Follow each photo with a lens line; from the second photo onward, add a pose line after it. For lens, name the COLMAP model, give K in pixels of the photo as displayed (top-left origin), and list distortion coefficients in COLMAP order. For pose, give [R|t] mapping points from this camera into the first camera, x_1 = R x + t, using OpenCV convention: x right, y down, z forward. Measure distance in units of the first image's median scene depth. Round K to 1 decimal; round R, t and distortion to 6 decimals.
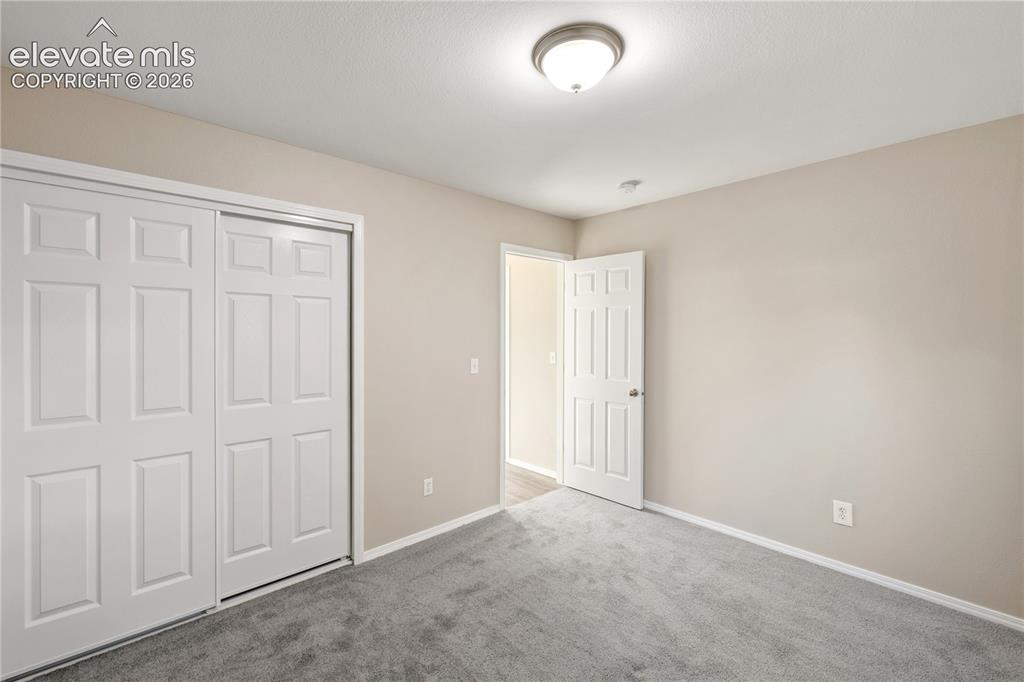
lens RADIAL K [[430.5, 0, 513.3], [0, 430.5, 336.1], [0, 0, 1]] dist [-0.000833, -0.000165]
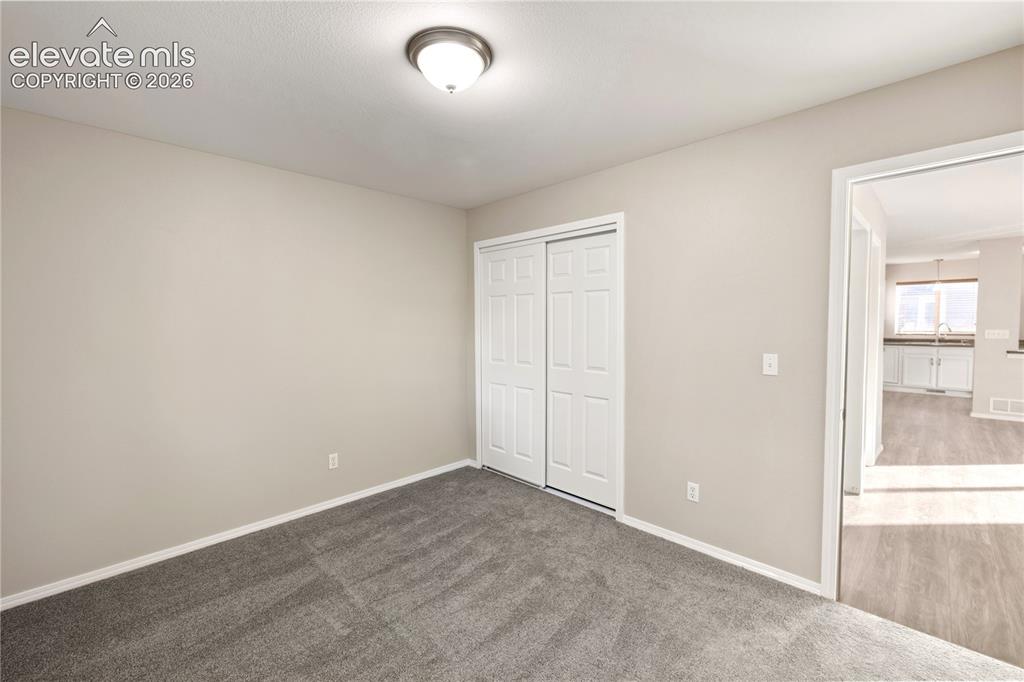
lens RADIAL K [[430.5, 0, 513.3], [0, 430.5, 336.1], [0, 0, 1]] dist [-0.000833, -0.000165]
pose [[0.039836, 0.037976, -0.998484, 0.770865], [-0.003310, 0.999277, 0.037874, -0.003684], [0.999201, 0.001797, 0.039933, 0.694044]]
